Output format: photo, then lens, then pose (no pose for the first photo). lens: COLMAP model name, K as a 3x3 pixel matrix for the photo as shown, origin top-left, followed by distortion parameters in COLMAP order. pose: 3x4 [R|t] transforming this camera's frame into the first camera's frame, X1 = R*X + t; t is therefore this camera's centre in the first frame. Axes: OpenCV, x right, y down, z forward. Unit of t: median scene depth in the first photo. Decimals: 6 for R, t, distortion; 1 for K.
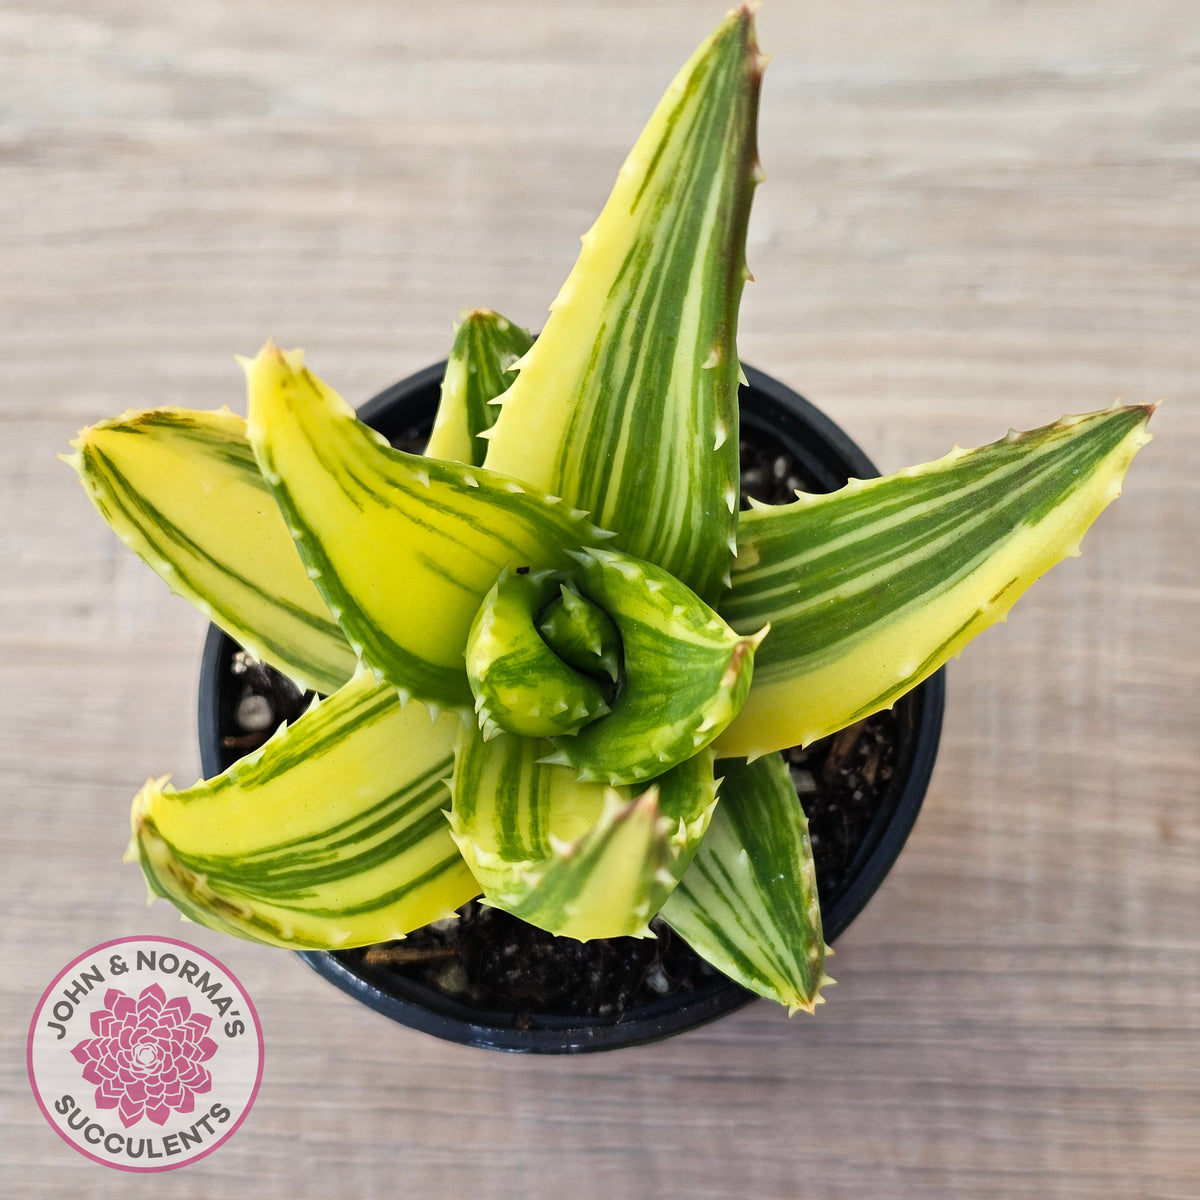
lens RADIAL K [[2341.4, 0, 625.0], [0, 2341.4, 570.1], [0, 0, 1]] dist [0.167643, 0.000000]
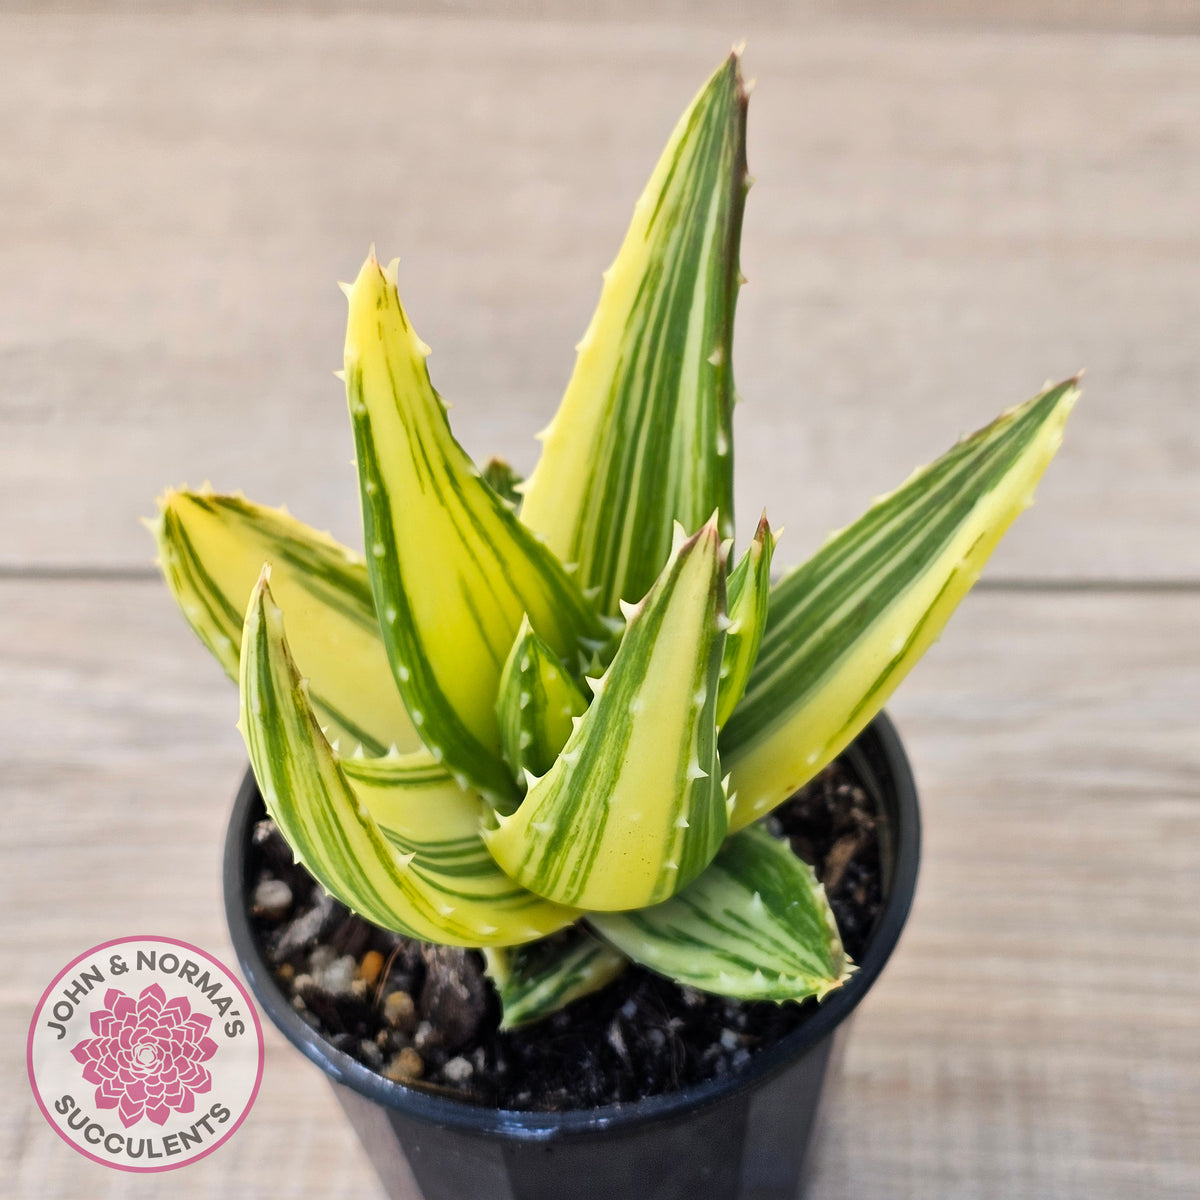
lens RADIAL K [[2341.4, 0, 630.7], [0, 2341.4, 540.0], [0, 0, 1]] dist [0.167643, 0.000000]
pose [[0.996003, -0.015585, 0.087955, -0.106419], [0.056772, 0.870650, -0.488616, 0.540666], [-0.068963, 0.491656, 0.868054, -0.003590]]
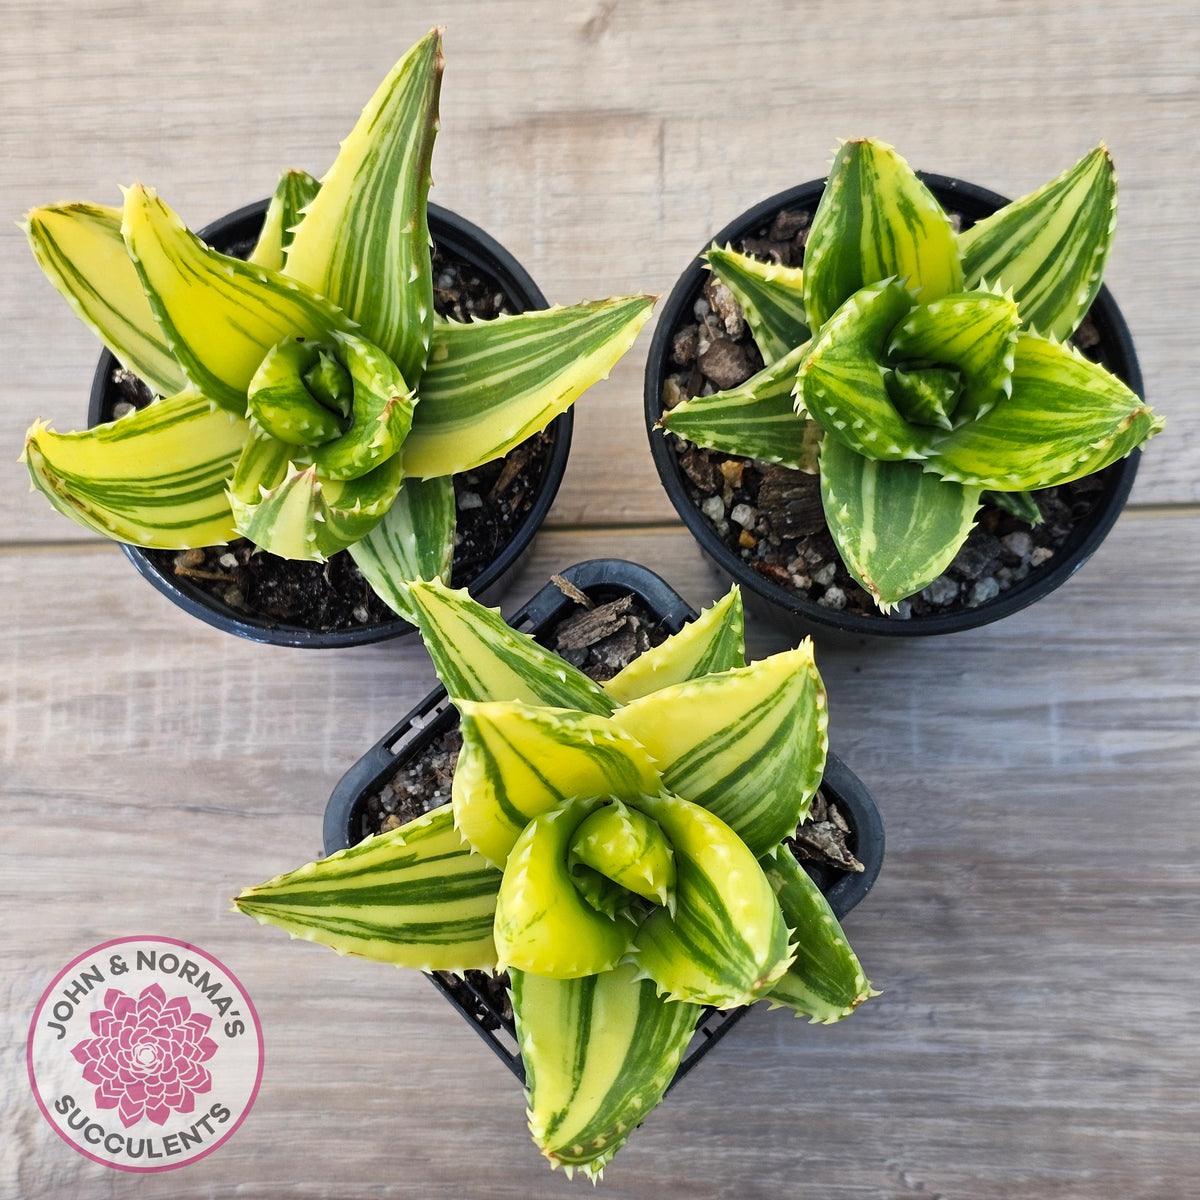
lens RADIAL K [[2341.4, 0, 606.3], [0, 2341.4, 591.8], [0, 0, 1]] dist [0.167643, 0.000000]
pose [[0.988396, 0.151672, 0.008318, 0.188359], [-0.151817, 0.984567, 0.087063, -0.001698], [0.005016, -0.087315, 0.996168, -0.649909]]
